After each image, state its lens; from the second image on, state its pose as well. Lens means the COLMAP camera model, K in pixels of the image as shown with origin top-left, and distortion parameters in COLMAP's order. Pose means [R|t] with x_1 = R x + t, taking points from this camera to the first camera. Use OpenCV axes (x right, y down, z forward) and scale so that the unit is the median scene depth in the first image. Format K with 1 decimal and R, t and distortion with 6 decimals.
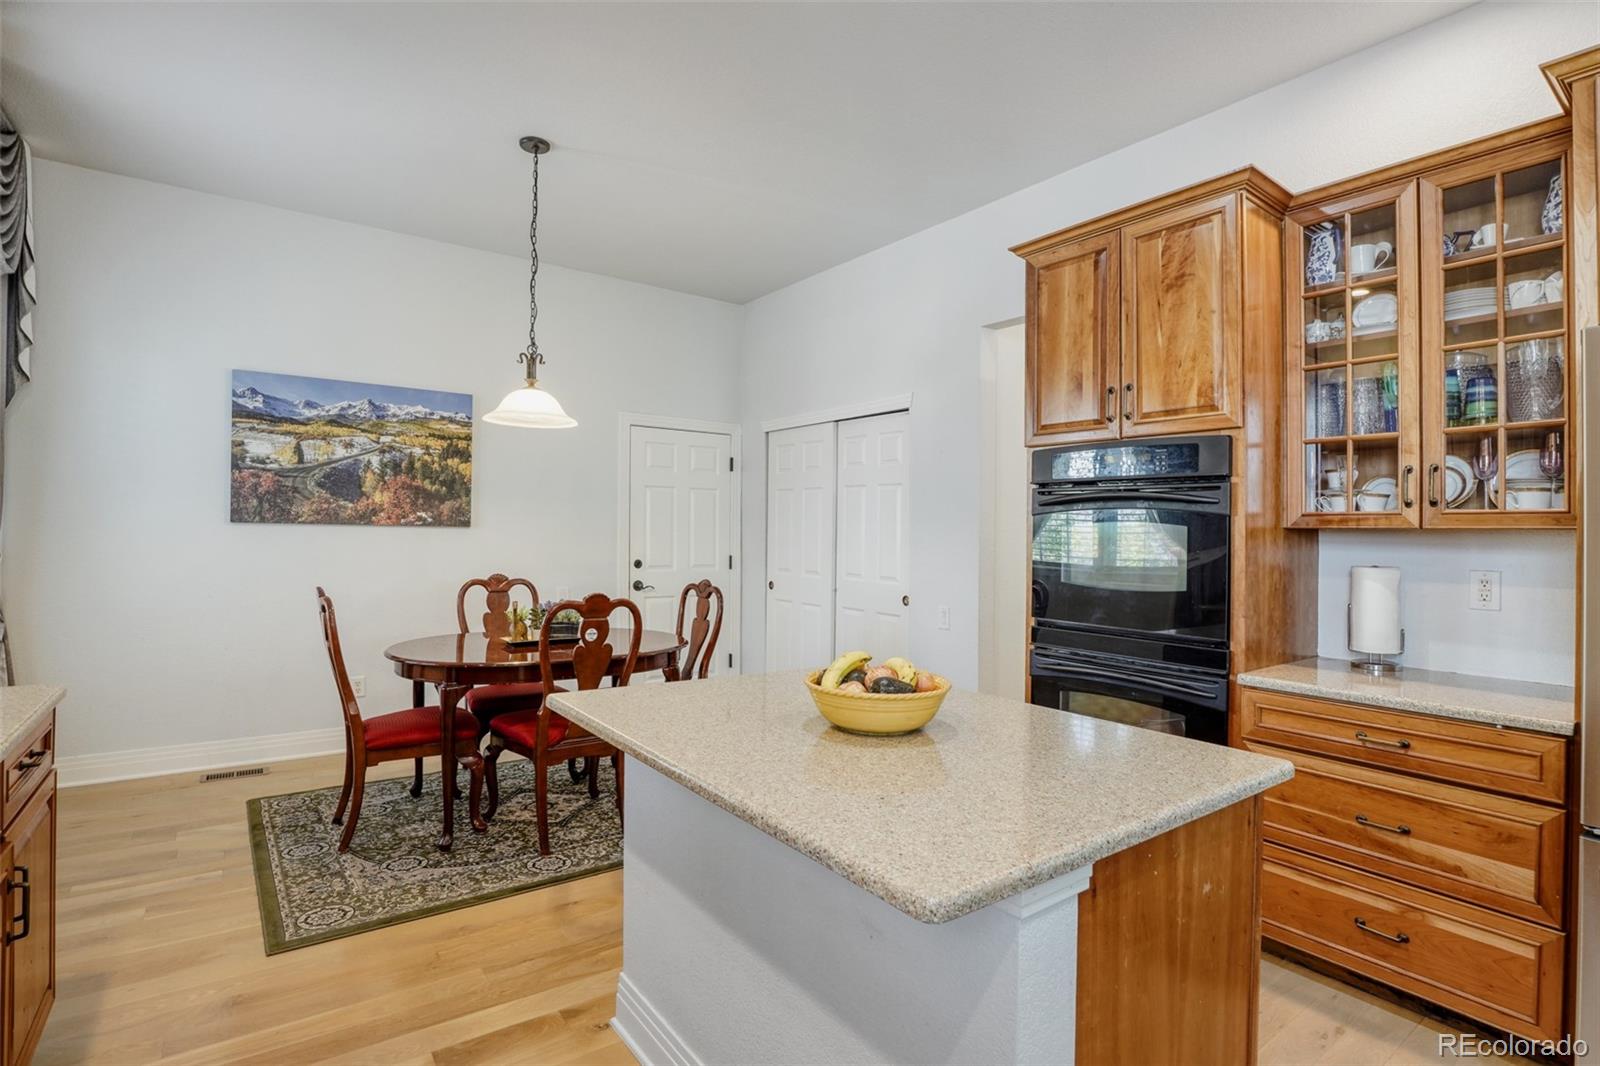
lens RADIAL K [[776.2, 0, 792.4], [0, 776.2, 524.2], [0, 0, 1]] dist [-0.034155, 0.006759]
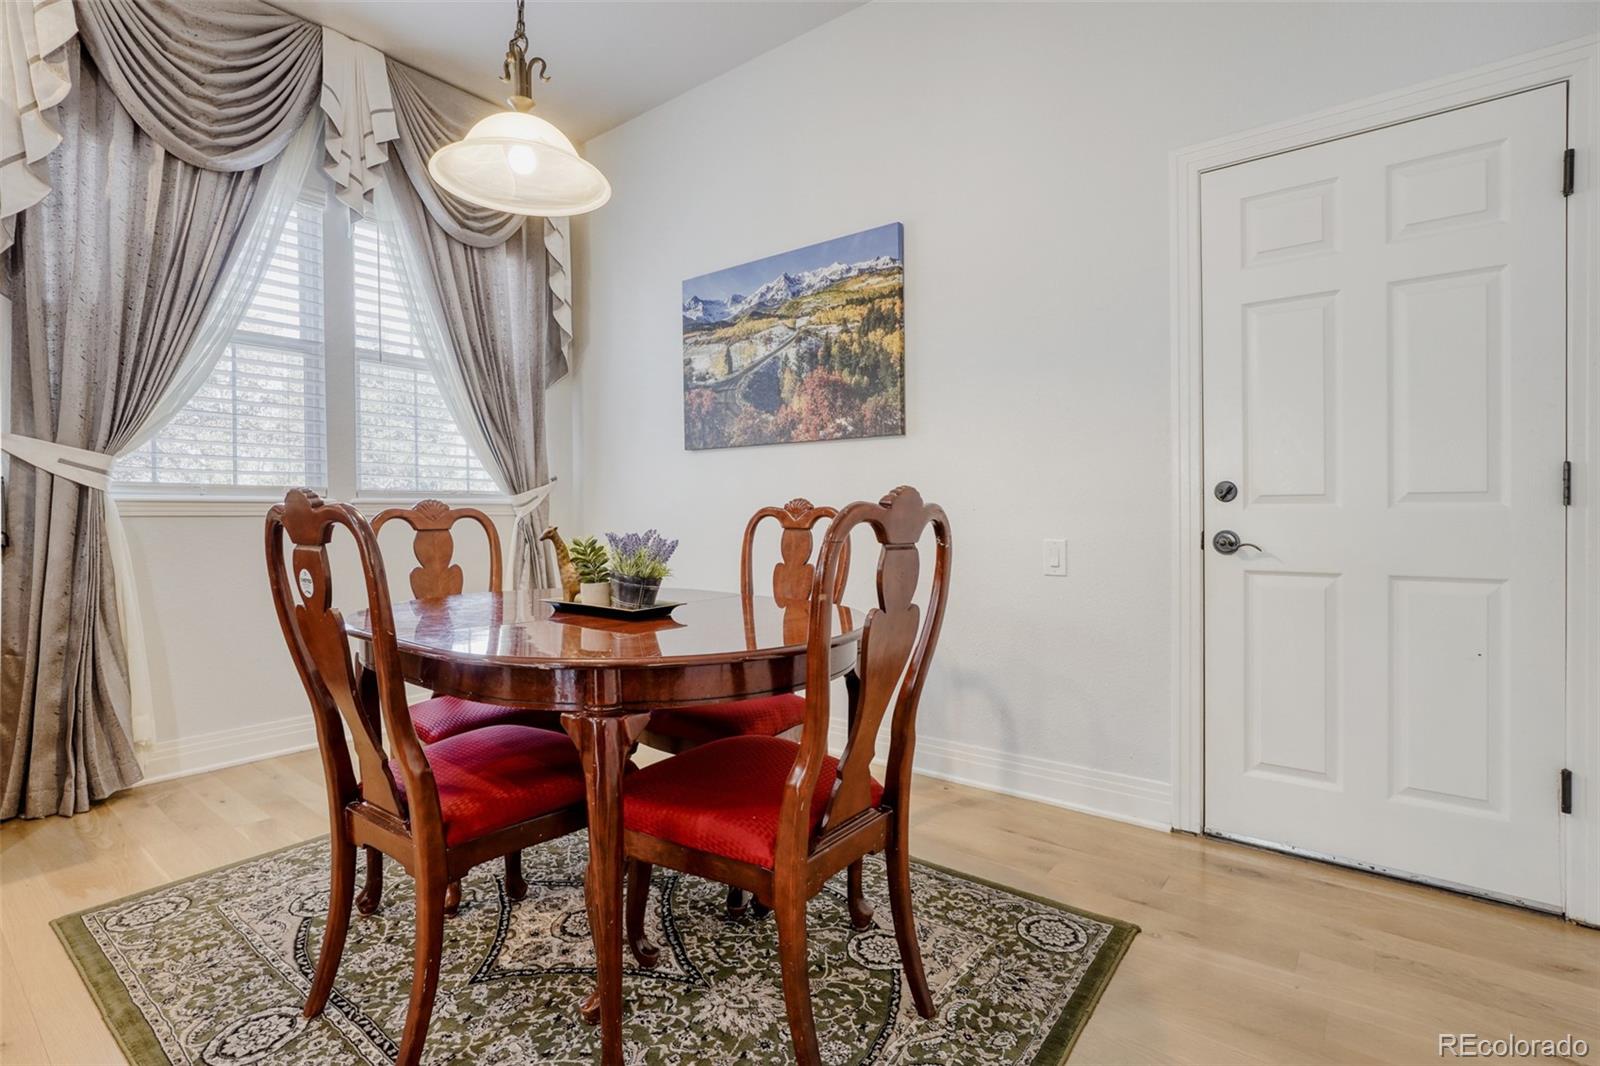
lens RADIAL K [[776.2, 0, 809.2], [0, 776.2, 517.2], [0, 0, 1]] dist [-0.034155, 0.006759]
pose [[0.285731, -0.014942, -0.958193, 0.168735], [0.013227, 0.999845, -0.011648, 0.082263], [0.958219, -0.009346, 0.285884, 0.813534]]
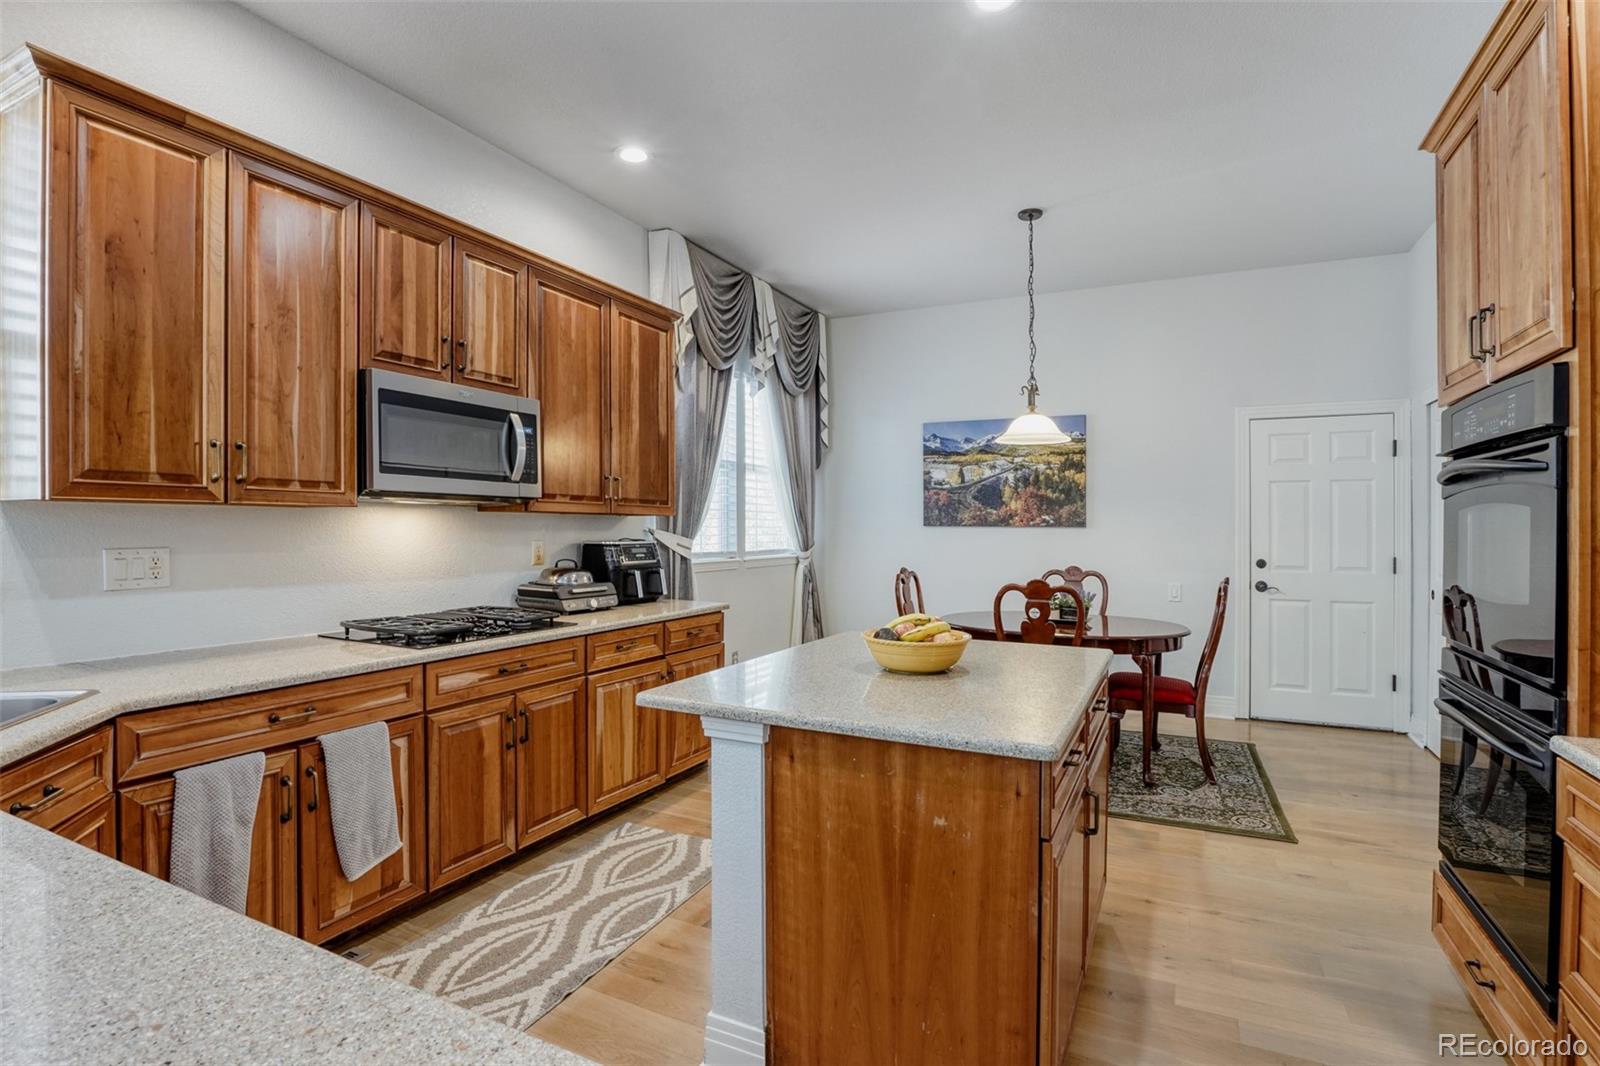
lens RADIAL K [[776.2, 0, 809.7], [0, 776.2, 527.6], [0, 0, 1]] dist [-0.034155, 0.006759]
pose [[0.475368, -0.012909, -0.879692, 0.451405], [0.012145, 0.999893, -0.008110, 0.009445], [0.879703, -0.006828, 0.475474, 0.079242]]
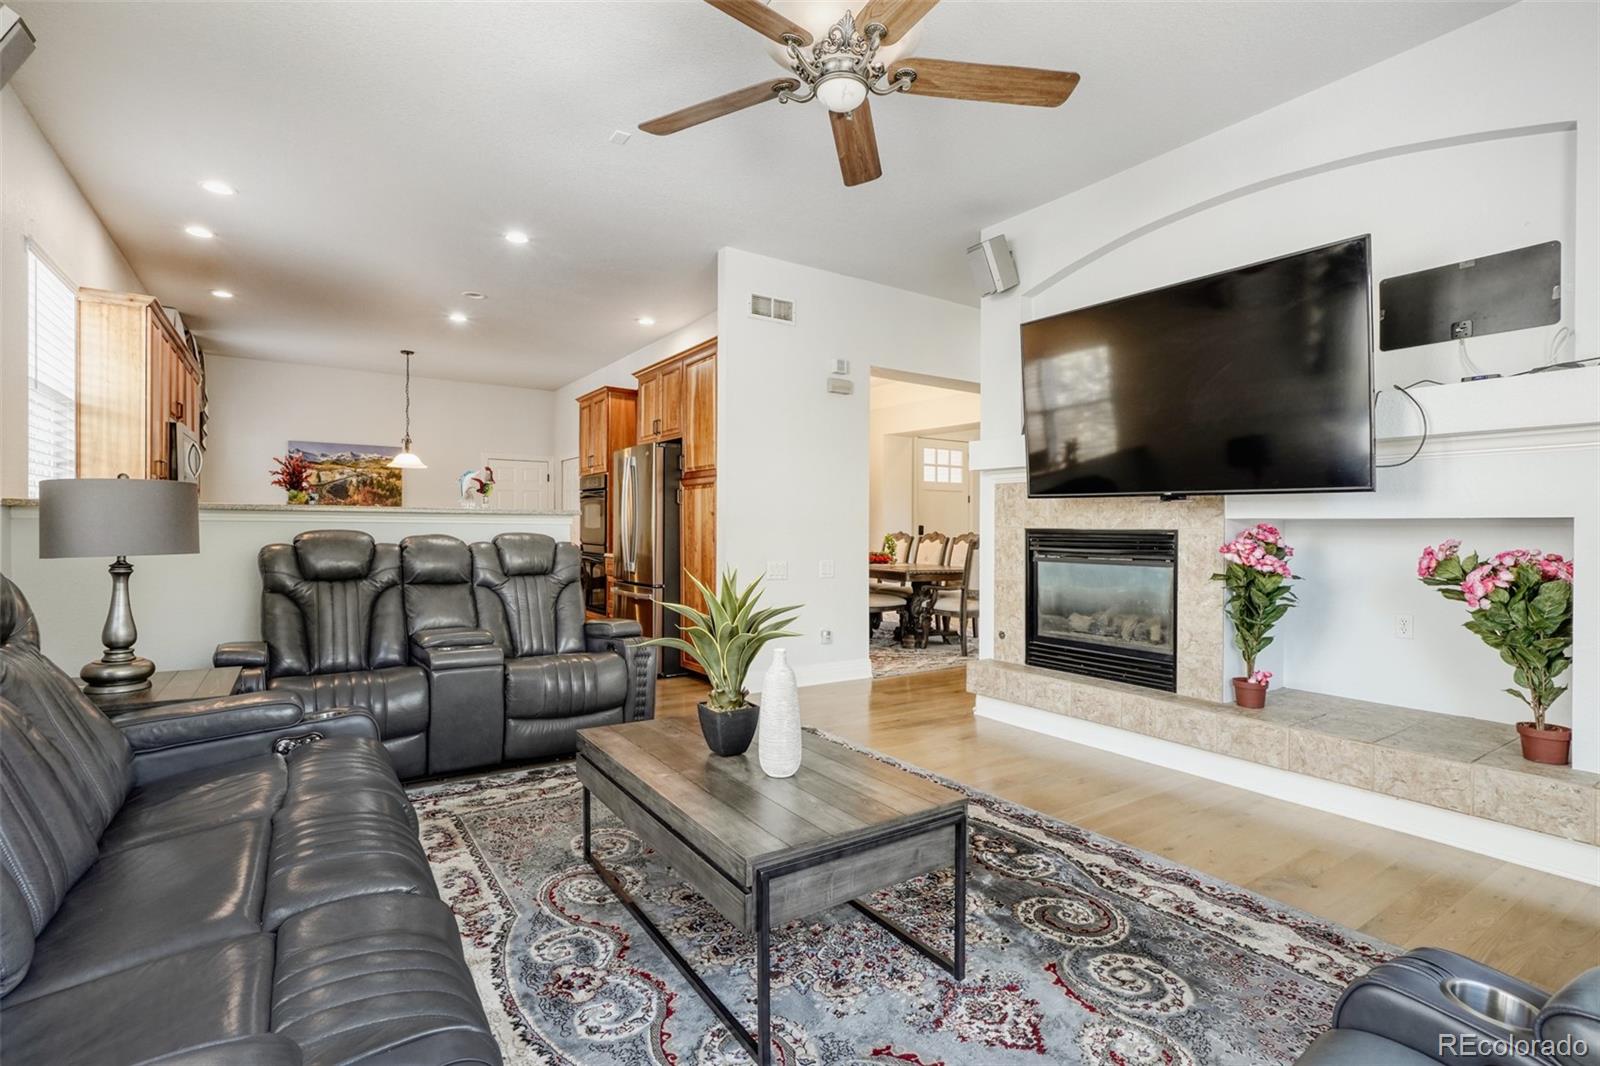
lens RADIAL K [[776.2, 0, 806.8], [0, 776.2, 526.5], [0, 0, 1]] dist [-0.034155, 0.006759]
pose [[0.999224, -0.007035, -0.038748, 0.807969], [0.007463, 0.999913, 0.010916, 0.032652], [0.038667, -0.011196, 0.999189, -1.101388]]
